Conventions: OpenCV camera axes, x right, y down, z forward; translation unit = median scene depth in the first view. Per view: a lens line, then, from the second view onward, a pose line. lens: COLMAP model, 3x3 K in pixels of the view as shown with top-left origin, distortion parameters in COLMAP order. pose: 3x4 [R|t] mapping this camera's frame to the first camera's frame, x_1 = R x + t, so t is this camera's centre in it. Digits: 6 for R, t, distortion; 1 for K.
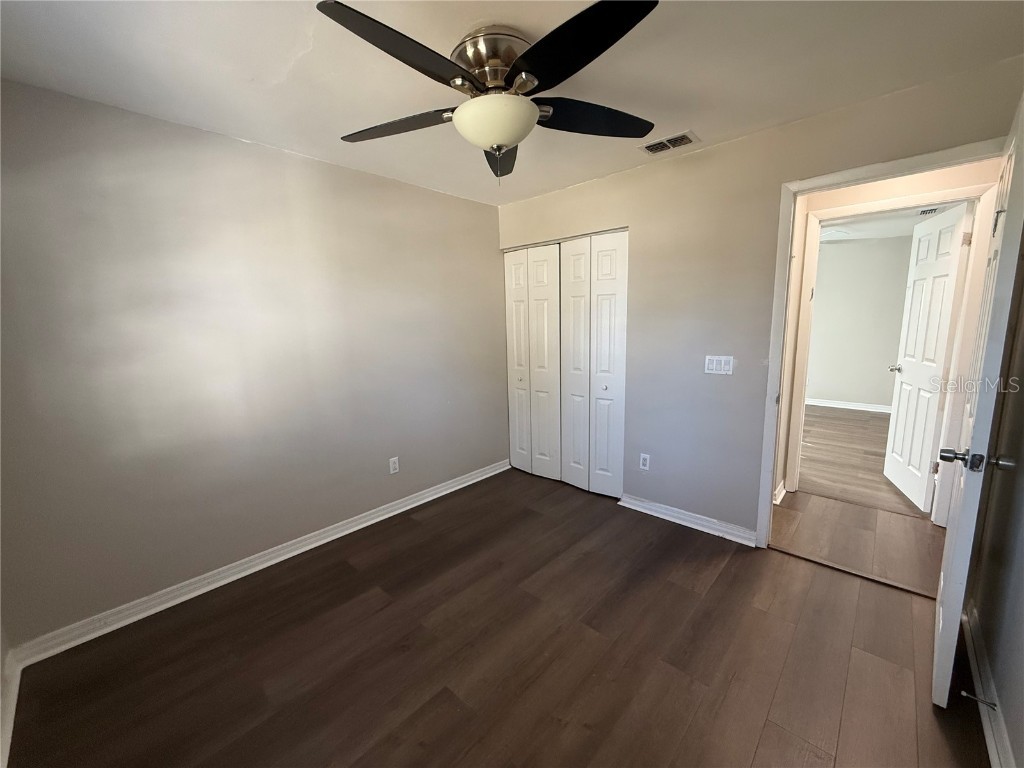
lens RADIAL K [[407.4, 0, 509.0], [0, 407.4, 383.3], [0, 0, 1]] dist [0.000009, -0.000274]
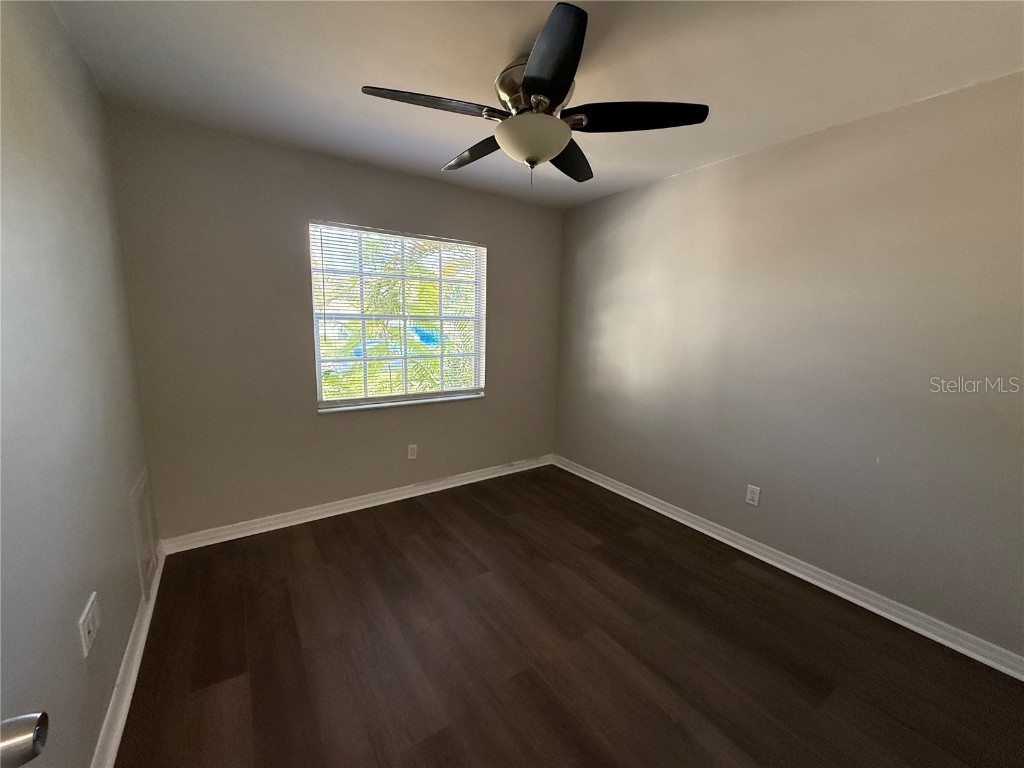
lens RADIAL K [[407.4, 0, 510.3], [0, 407.4, 386.0], [0, 0, 1]] dist [0.000009, -0.000274]
pose [[-0.222496, 0.173072, -0.959449, 0.779822], [-0.165437, 0.963142, 0.212103, -0.141264], [0.960795, 0.205920, -0.185663, 0.850922]]
